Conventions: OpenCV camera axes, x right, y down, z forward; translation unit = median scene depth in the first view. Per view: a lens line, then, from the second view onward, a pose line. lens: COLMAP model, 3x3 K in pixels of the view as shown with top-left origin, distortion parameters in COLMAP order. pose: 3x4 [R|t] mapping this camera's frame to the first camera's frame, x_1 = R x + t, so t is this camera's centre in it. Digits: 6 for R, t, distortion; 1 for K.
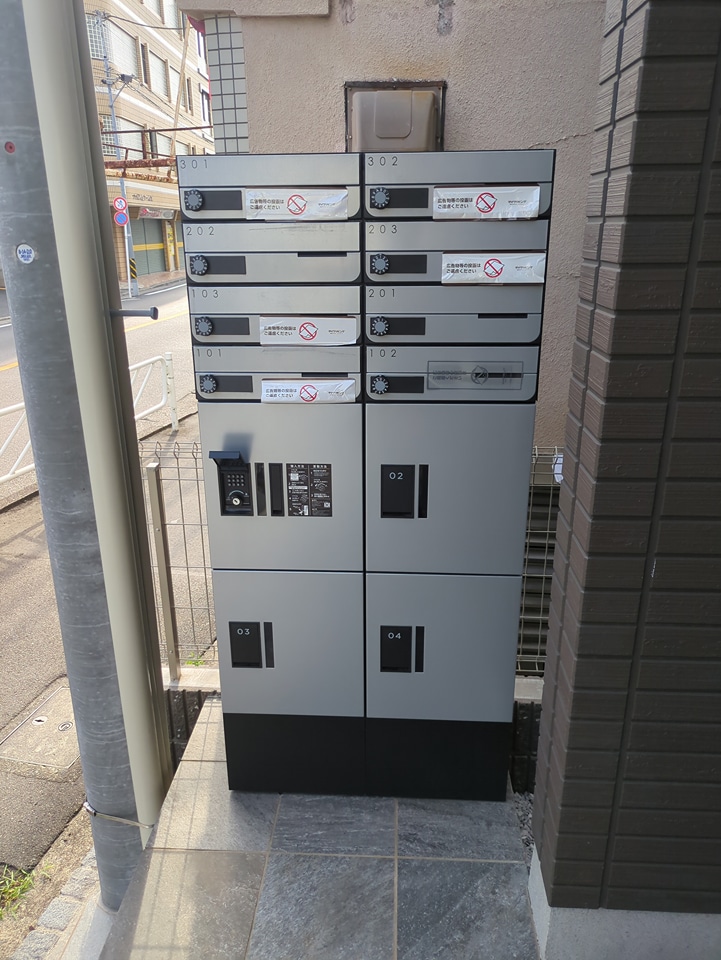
lens RADIAL K [[726.2, 0, 358.3], [0, 726.2, 481.4], [0, 0, 1]] dist [0.015477, 0.005136]
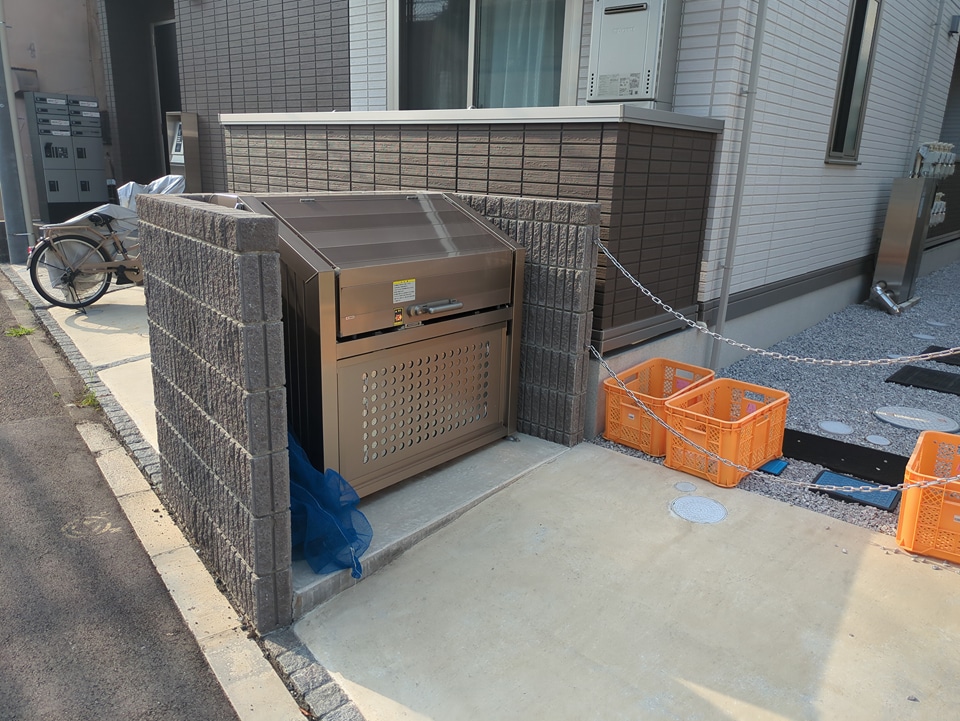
lens RADIAL K [[726.2, 0, 479.9], [0, 726.2, 362.1], [0, 0, 1]] dist [0.015477, 0.005136]
pose [[0.614653, -0.186258, 0.766492, -2.845111], [0.224922, 0.972765, 0.056017, 2.085348], [-0.756050, 0.137970, 0.639807, -5.035456]]
